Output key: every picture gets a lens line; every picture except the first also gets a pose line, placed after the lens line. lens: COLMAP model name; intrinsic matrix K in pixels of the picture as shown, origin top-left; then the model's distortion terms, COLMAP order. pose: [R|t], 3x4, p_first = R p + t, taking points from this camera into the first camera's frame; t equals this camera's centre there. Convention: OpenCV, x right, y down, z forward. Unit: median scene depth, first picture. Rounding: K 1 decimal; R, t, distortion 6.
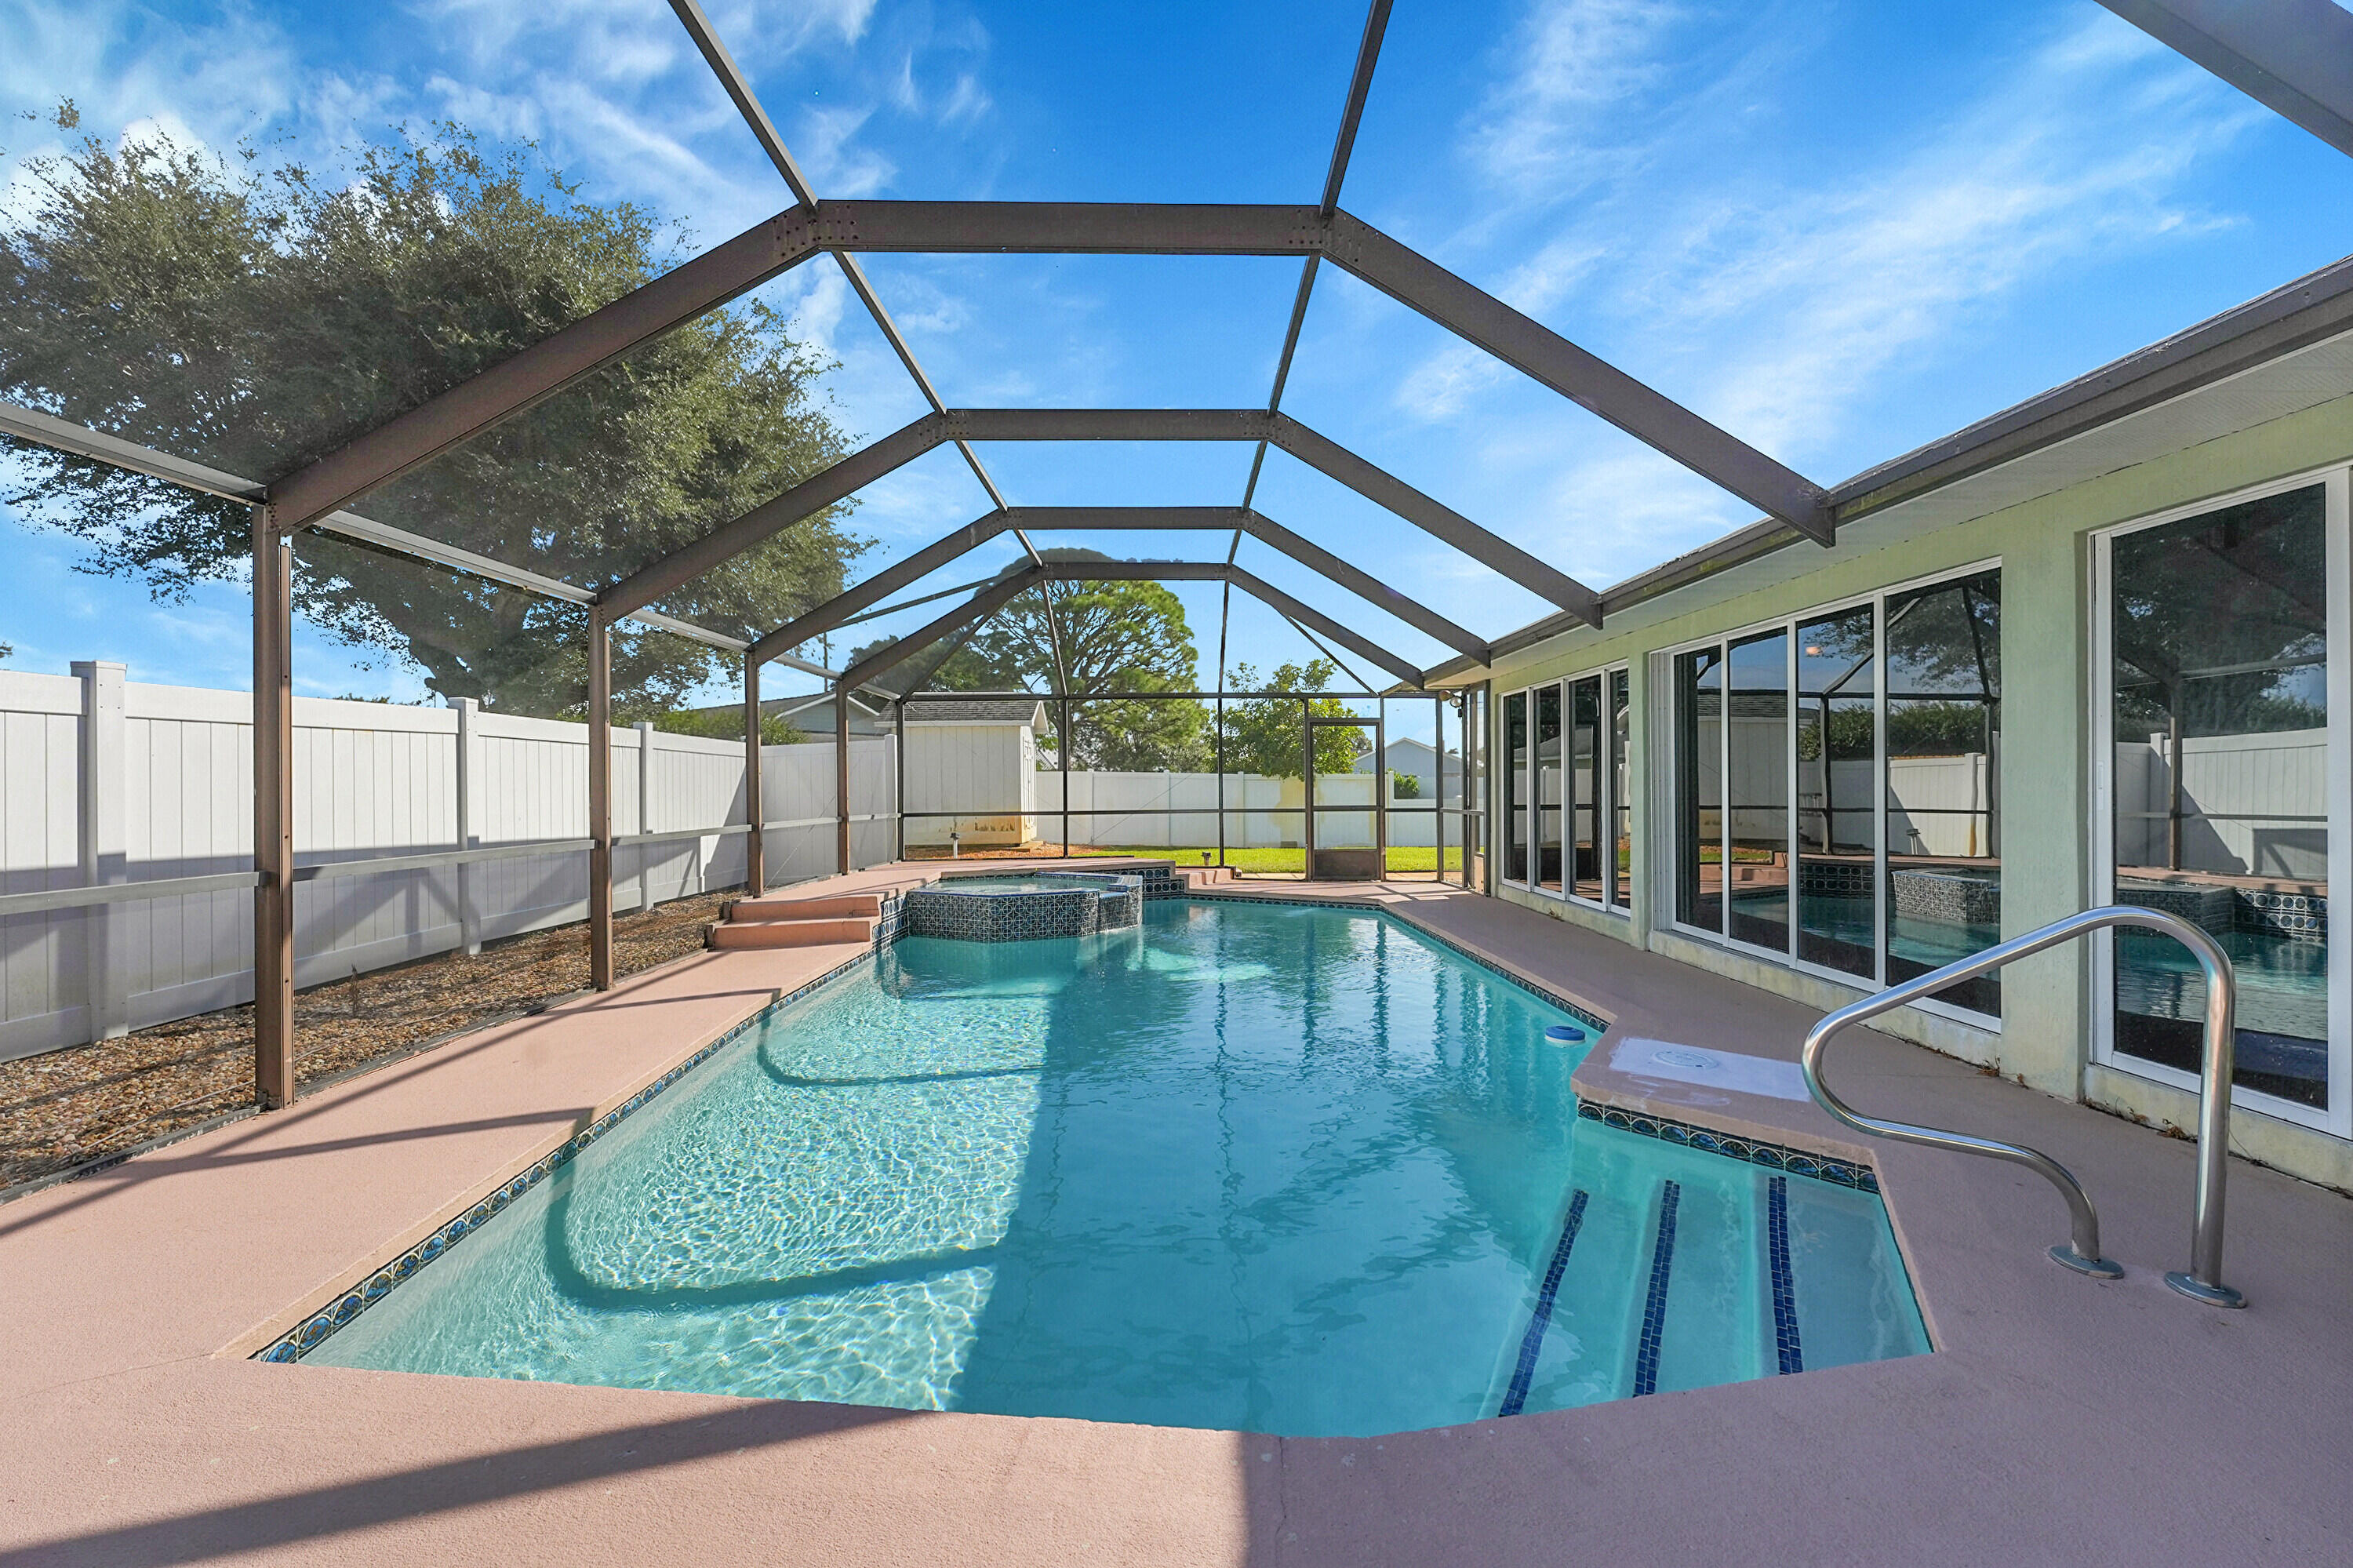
lens RADIAL K [[958.0, 0, 1176.5], [0, 958.0, 784.0], [0, 0, 1]] dist [0.000508, 0.000366]
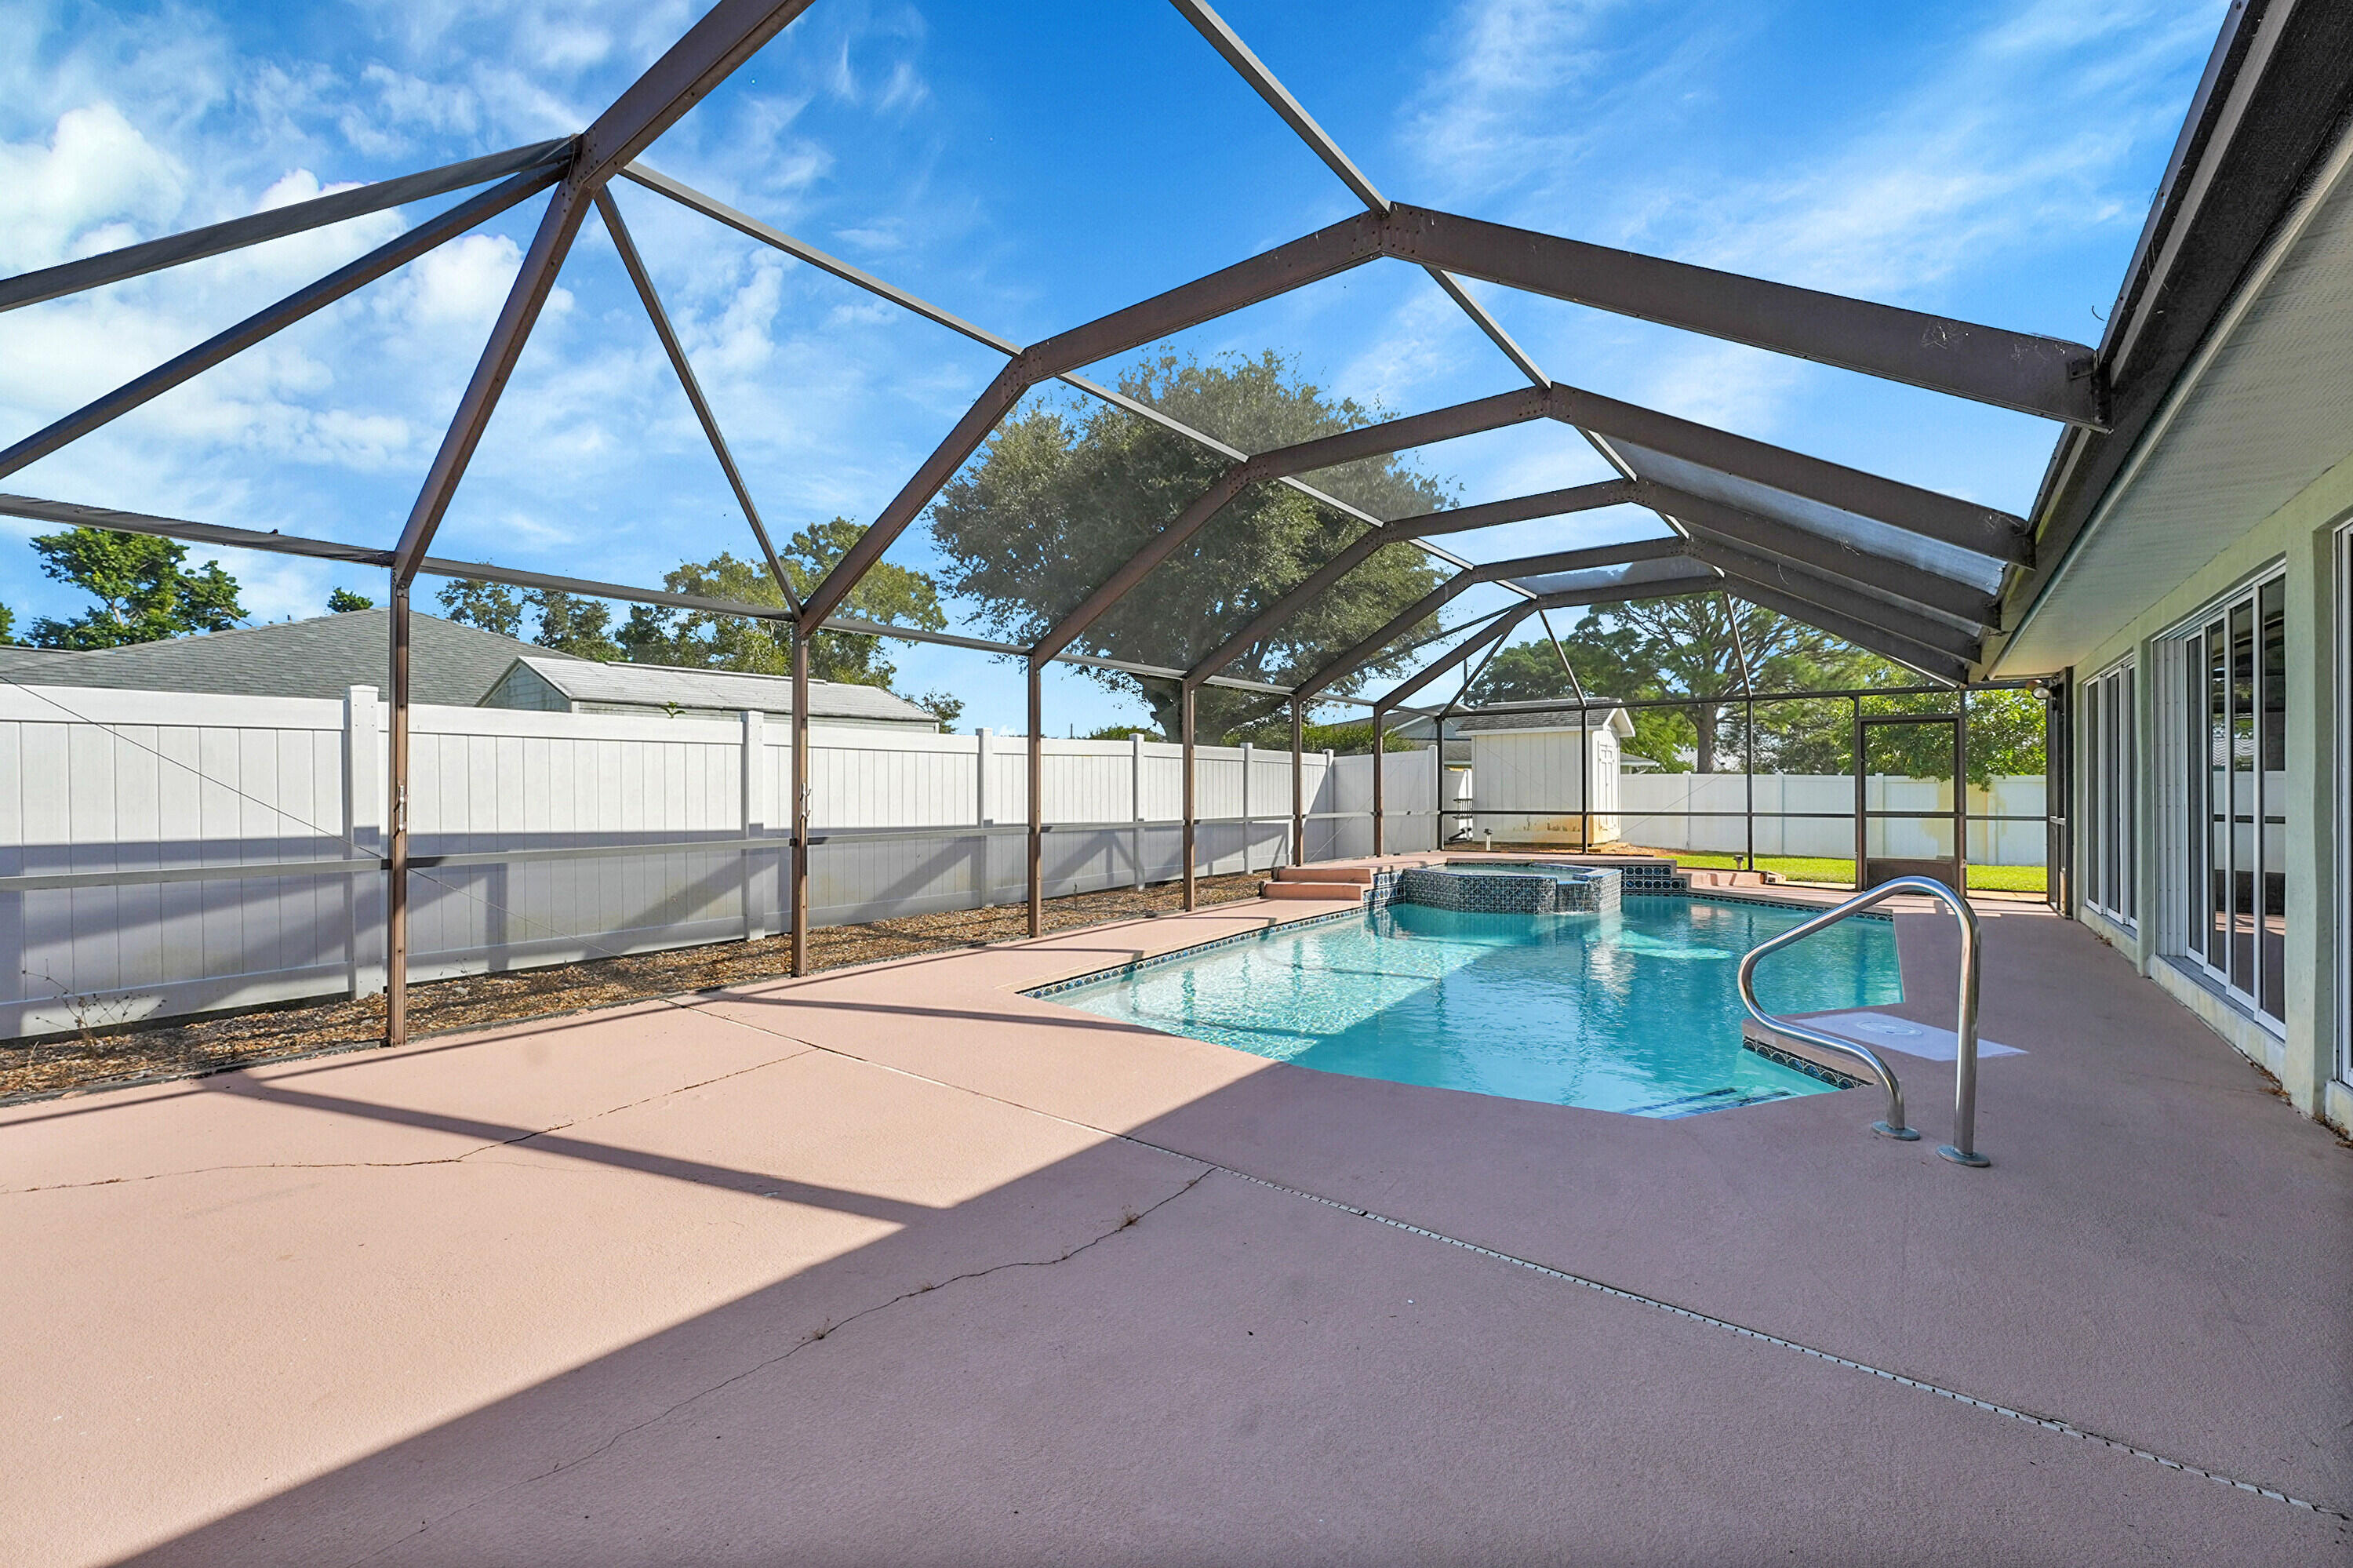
lens RADIAL K [[958.0, 0, 1176.5], [0, 958.0, 784.0], [0, 0, 1]] dist [0.000508, 0.000366]
pose [[0.784668, 0.001410, -0.619915, 0.237782], [-0.002325, 0.999997, -0.000669, -0.001889], [0.619912, 0.001966, 0.784669, -0.180248]]
